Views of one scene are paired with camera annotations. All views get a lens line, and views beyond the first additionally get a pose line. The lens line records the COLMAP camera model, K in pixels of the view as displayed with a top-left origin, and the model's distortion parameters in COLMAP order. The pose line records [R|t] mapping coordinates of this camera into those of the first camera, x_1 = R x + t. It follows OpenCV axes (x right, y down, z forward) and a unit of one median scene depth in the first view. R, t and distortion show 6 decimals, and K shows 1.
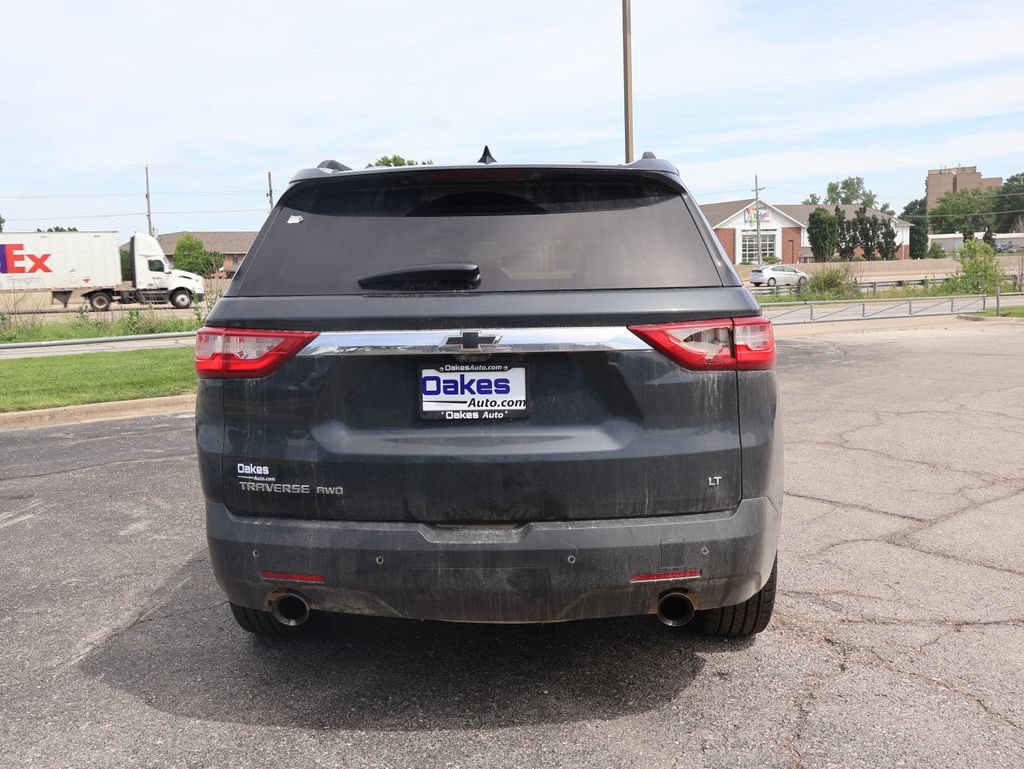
lens RADIAL K [[958.6, 0, 510.5], [0, 958.6, 386.0], [0, 0, 1]] dist [-0.009493, 0.000000]
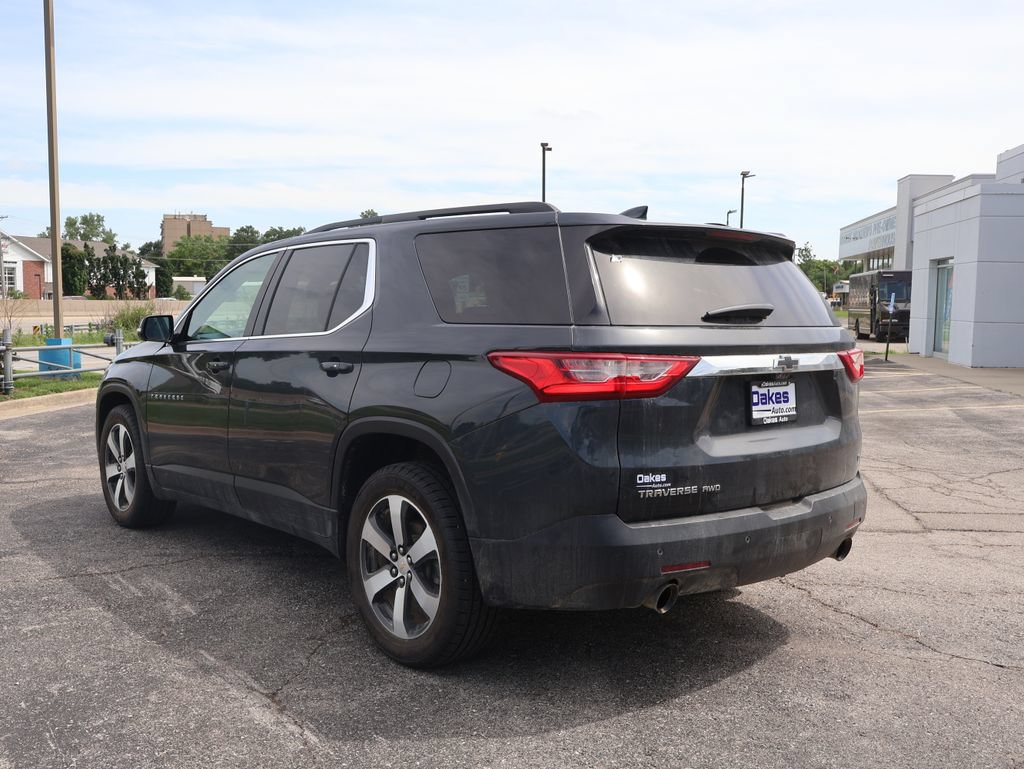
lens RADIAL K [[958.6, 0, 512.4], [0, 958.6, 388.5], [0, 0, 1]] dist [-0.009493, 0.000000]
pose [[0.720808, -0.023663, 0.692731, -1.195556], [0.050162, 0.998577, -0.018084, -0.006771], [-0.691318, 0.047784, 0.720969, 0.299278]]
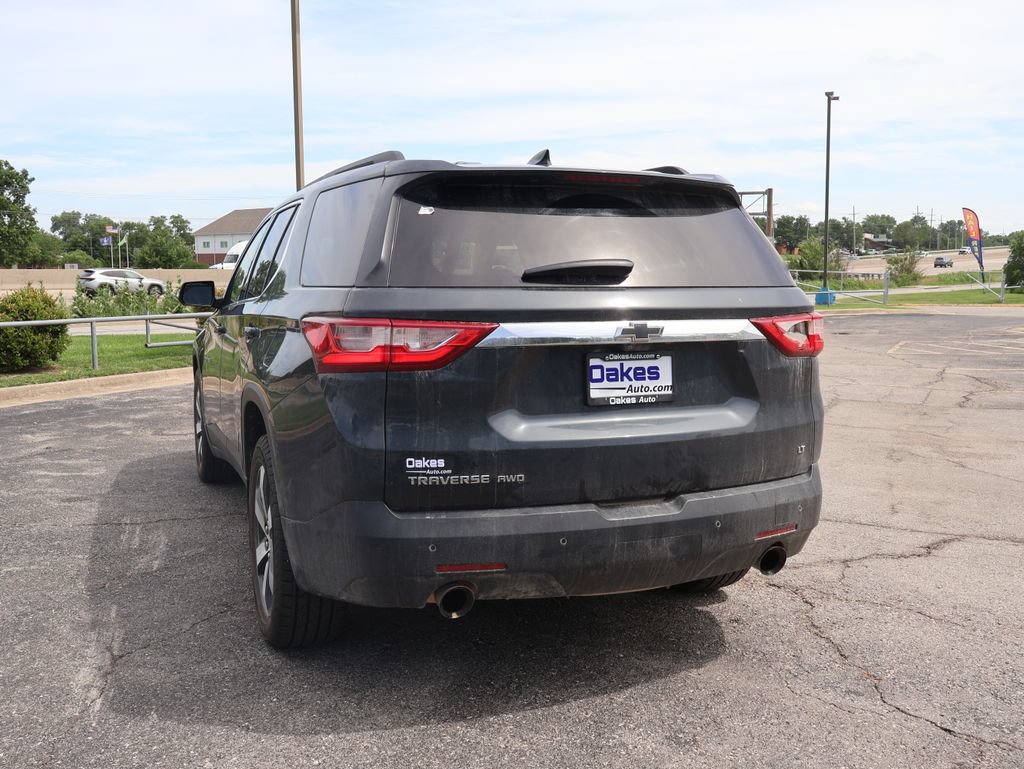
lens RADIAL K [[958.6, 0, 513.3], [0, 958.6, 383.5], [0, 0, 1]] dist [-0.009493, 0.000000]
pose [[0.905113, -0.023592, 0.424515, -0.616540], [0.025970, 0.999663, 0.000185, 0.007696], [-0.424376, 0.010857, 0.905421, 0.072100]]
